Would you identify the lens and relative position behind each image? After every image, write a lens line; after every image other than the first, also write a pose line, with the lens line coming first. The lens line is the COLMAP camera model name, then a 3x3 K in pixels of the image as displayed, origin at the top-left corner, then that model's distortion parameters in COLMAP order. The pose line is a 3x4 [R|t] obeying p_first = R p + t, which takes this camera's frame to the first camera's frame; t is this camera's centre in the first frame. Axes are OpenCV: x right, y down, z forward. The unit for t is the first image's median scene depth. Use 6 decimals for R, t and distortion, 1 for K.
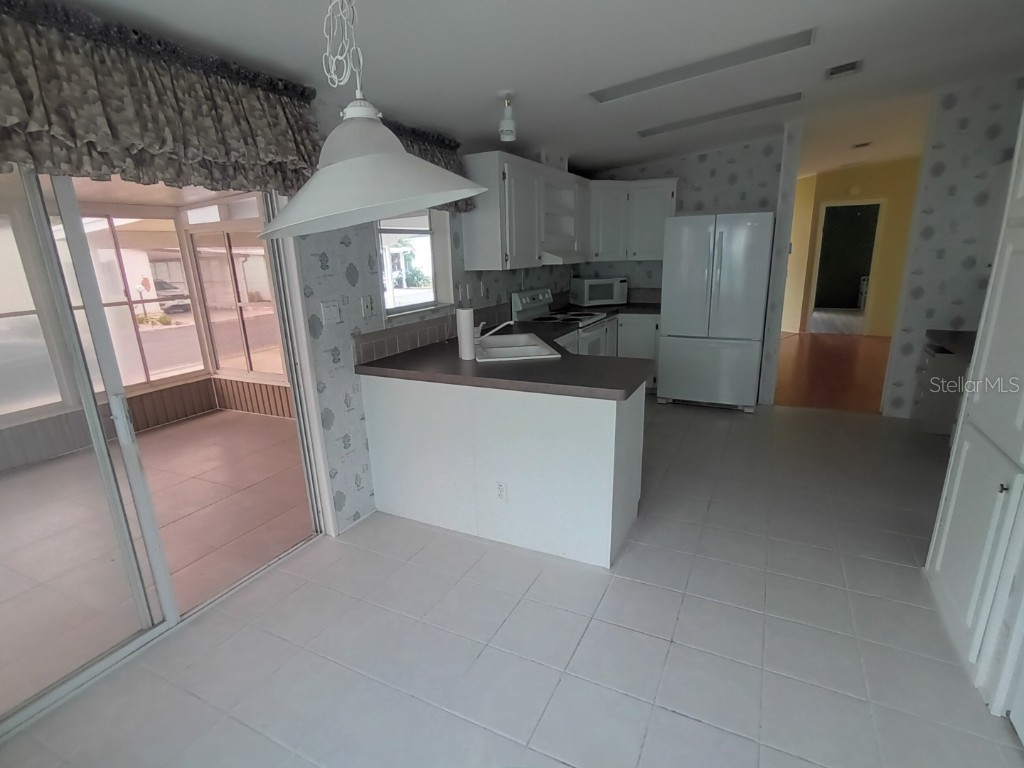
lens RADIAL K [[514.0, 0, 512.6], [0, 514.0, 392.3], [0, 0, 1]] dist [-0.017045, 0.002544]
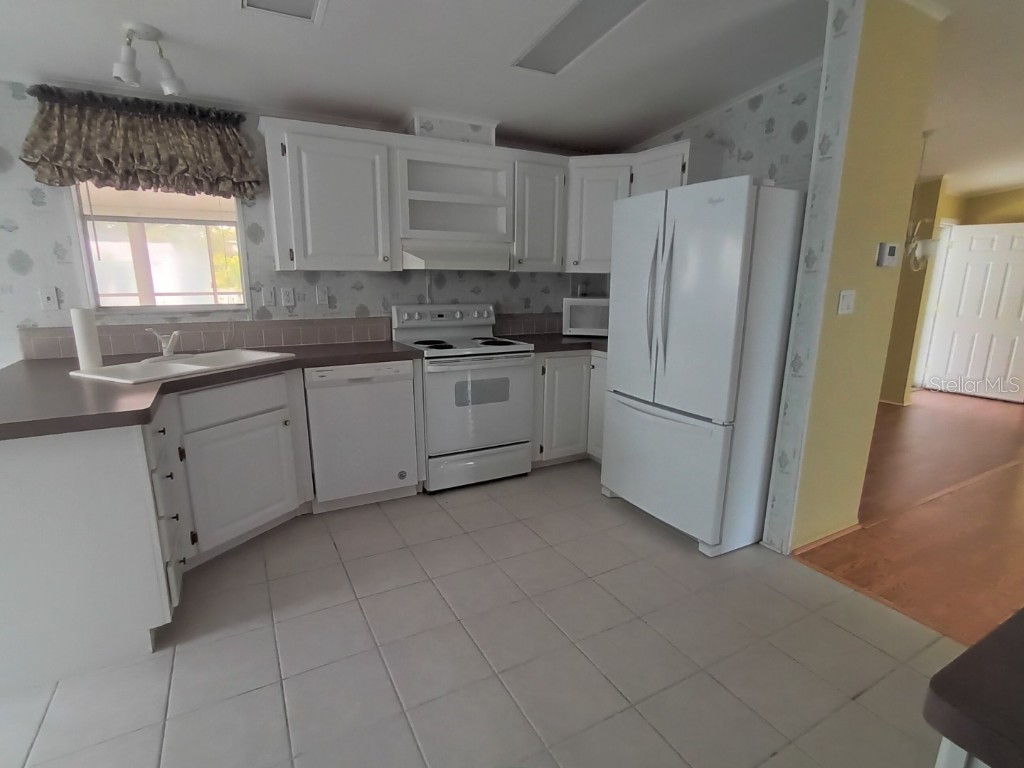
lens RADIAL K [[514.0, 0, 511.9], [0, 514.0, 393.8], [0, 0, 1]] dist [-0.017045, 0.002544]
pose [[0.822536, 0.160220, -0.545677, 0.563570], [-0.179255, 0.983627, 0.018607, -0.100620], [0.539723, 0.082511, 0.837789, 0.426260]]
